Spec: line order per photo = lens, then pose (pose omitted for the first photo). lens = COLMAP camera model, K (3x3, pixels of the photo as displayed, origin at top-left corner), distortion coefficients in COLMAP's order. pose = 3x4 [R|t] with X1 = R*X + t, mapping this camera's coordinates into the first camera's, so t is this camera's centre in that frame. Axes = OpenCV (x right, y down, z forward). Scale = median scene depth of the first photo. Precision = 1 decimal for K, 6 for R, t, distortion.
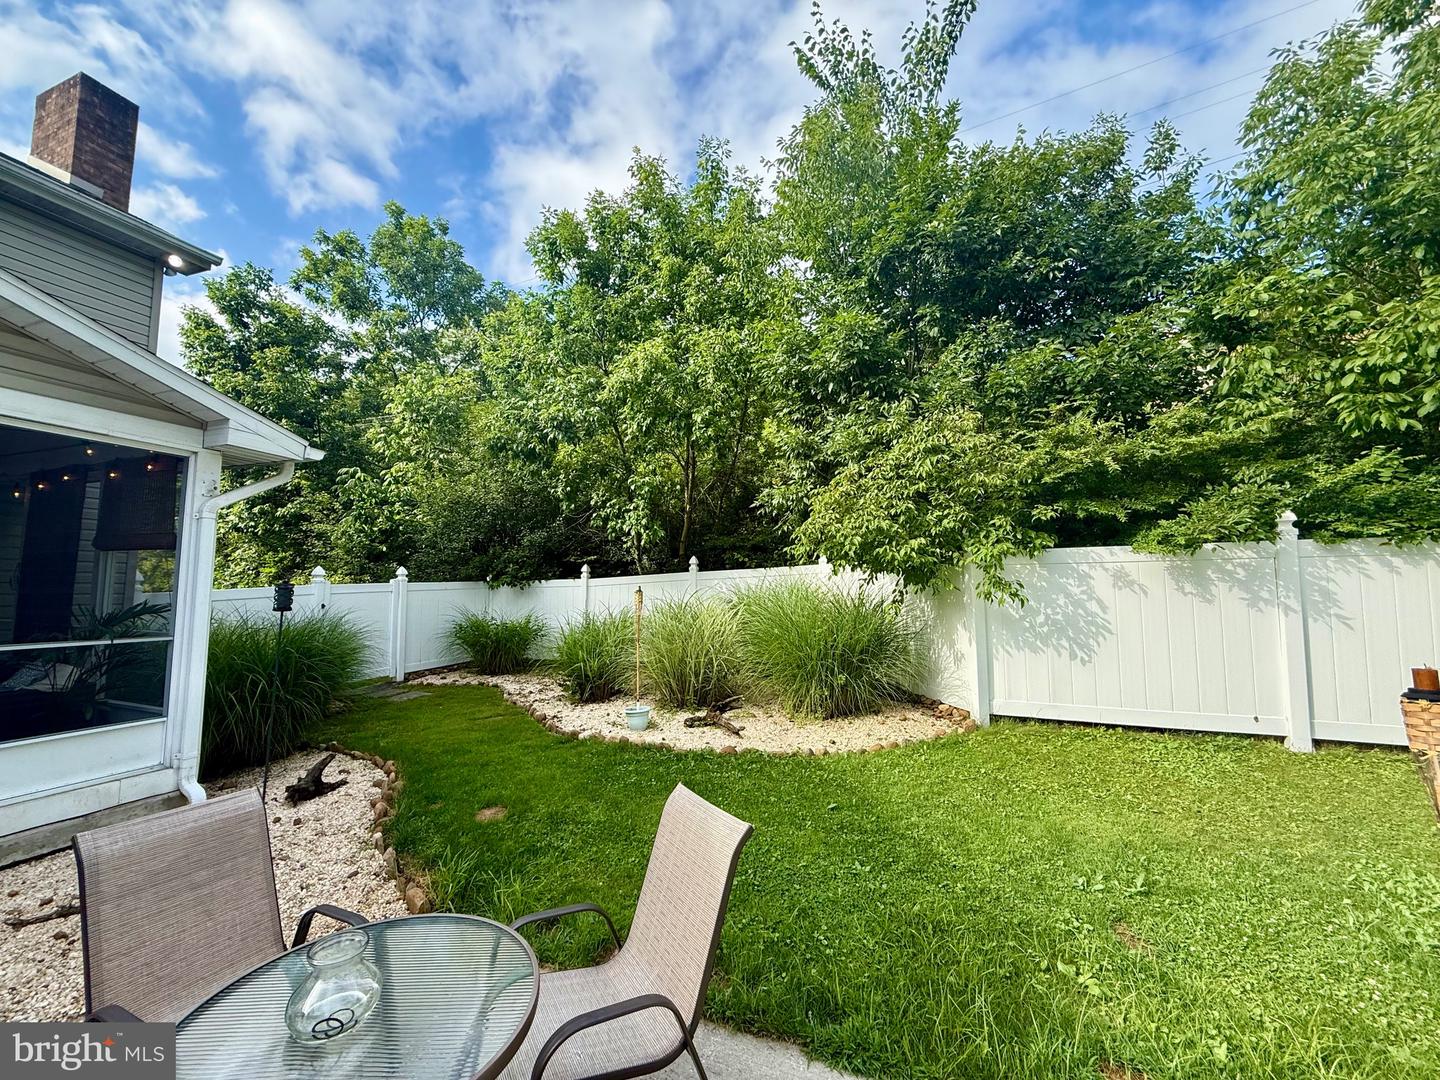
lens RADIAL K [[572.9, 0, 720.0], [0, 572.9, 540.0], [0, 0, 1]] dist [-0.000241, 0.000220]
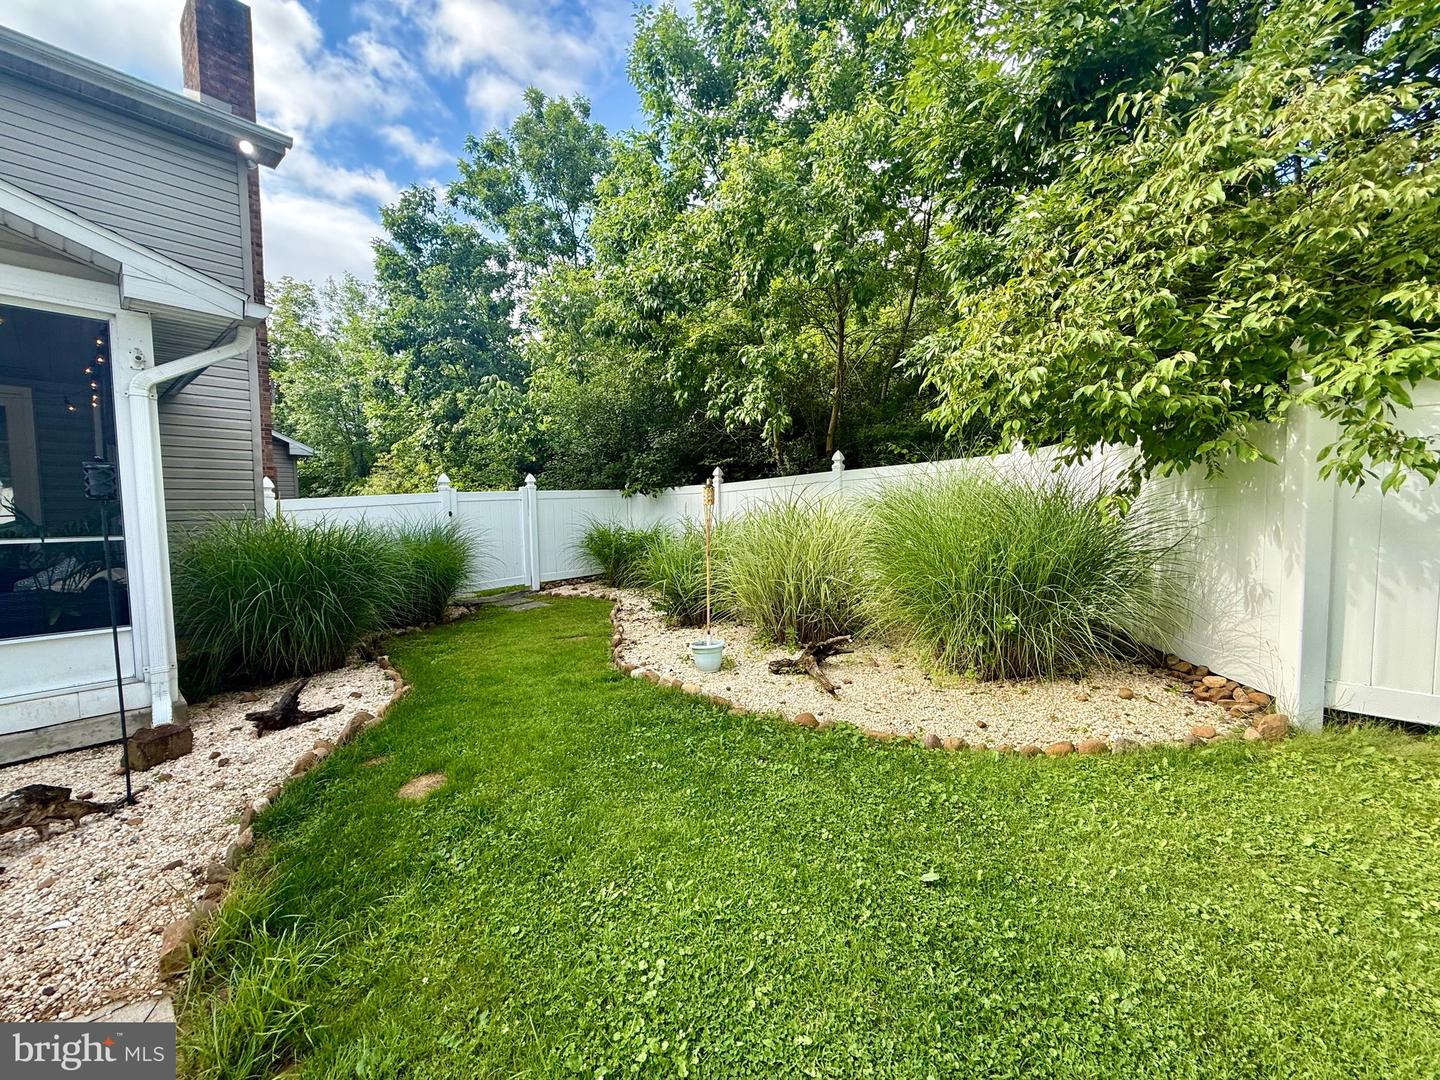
lens RADIAL K [[572.9, 0, 720.0], [0, 572.9, 540.0], [0, 0, 1]] dist [-0.000241, 0.000220]
pose [[0.939207, 0.011492, -0.343160, 0.131307], [0.038663, 0.989544, 0.138955, 0.060795], [0.341168, -0.143774, 0.928942, 0.345706]]
